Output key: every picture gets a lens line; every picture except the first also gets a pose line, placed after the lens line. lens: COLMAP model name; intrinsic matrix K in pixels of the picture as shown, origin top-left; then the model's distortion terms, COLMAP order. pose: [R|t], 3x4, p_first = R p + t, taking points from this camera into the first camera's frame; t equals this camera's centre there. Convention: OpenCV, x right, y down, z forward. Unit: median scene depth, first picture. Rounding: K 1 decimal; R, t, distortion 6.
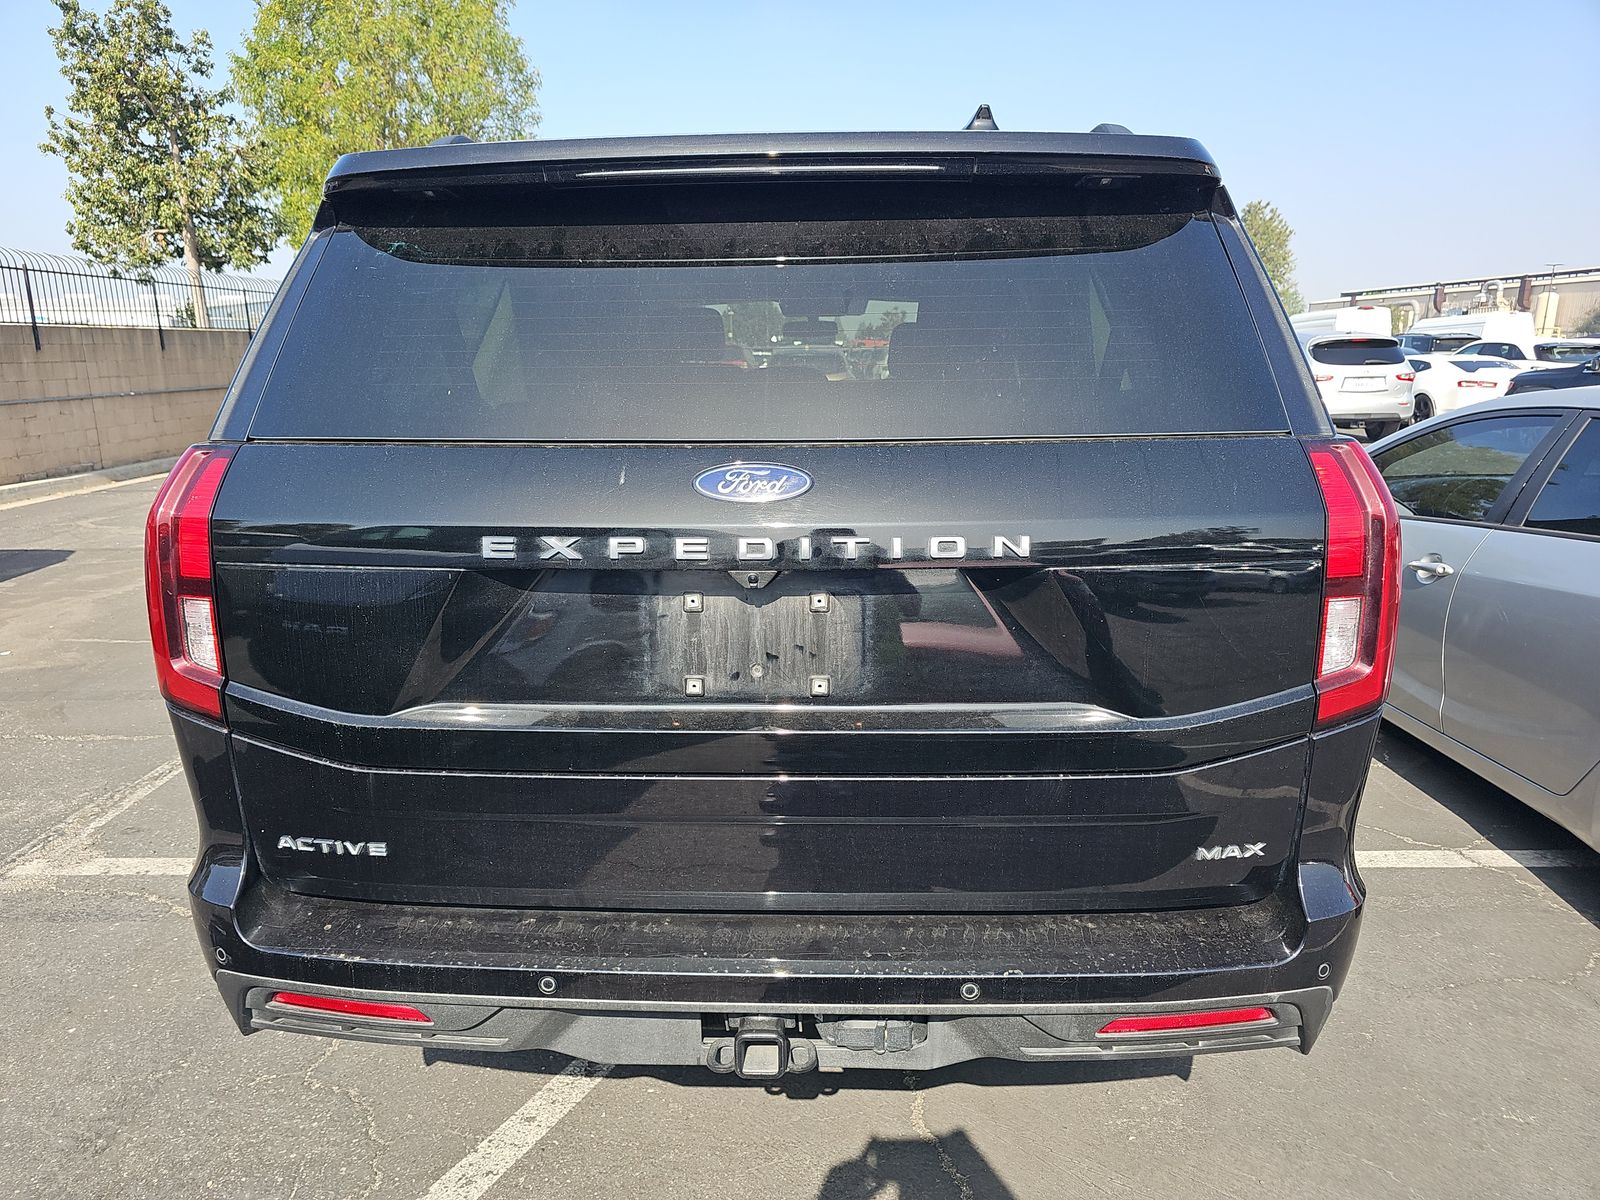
lens RADIAL K [[1077.4, 0, 800.0], [0, 1077.4, 600.0], [0, 0, 1]] dist [0.004074, 0.000134]
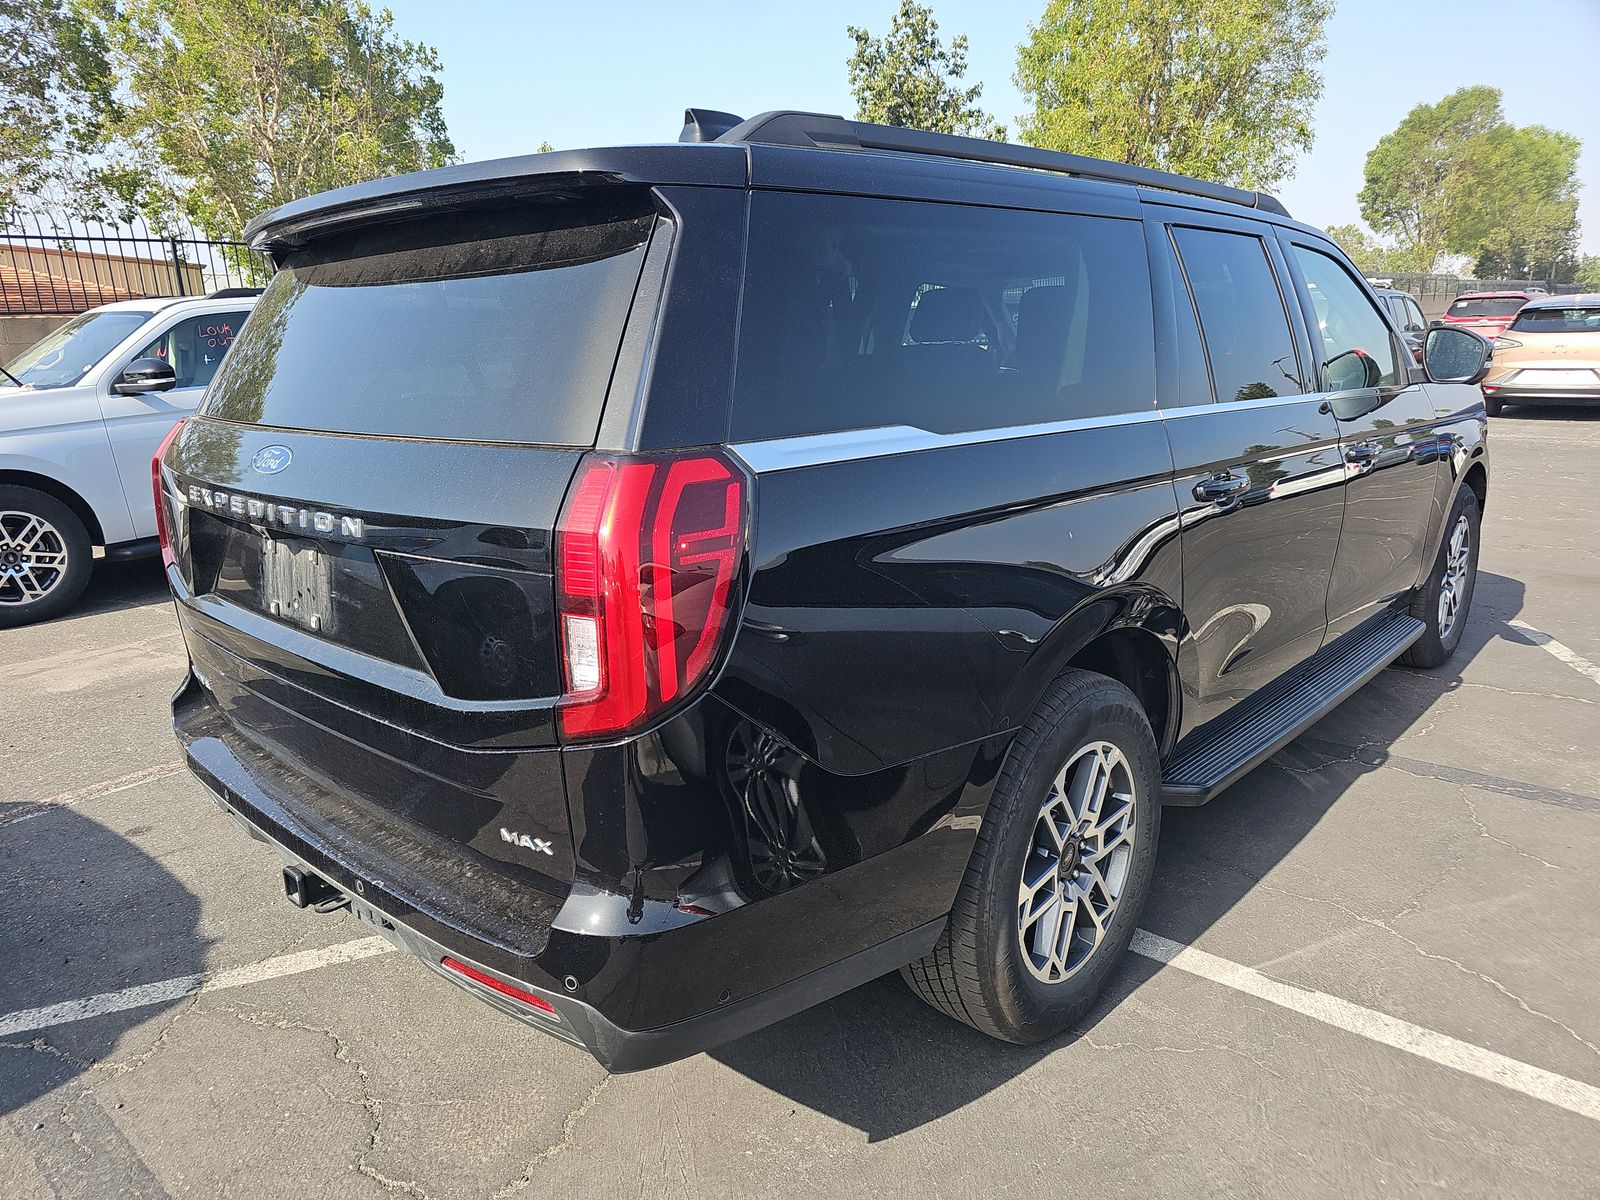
lens RADIAL K [[1084.1, 0, 800.0], [0, 1084.1, 600.0], [0, 0, 1]] dist [0.028762, -0.001342]
pose [[0.758566, 0.140324, -0.636307, 0.126887], [-0.121280, 0.989877, 0.073715, -0.011159], [0.640210, 0.021253, 0.767906, 0.036048]]
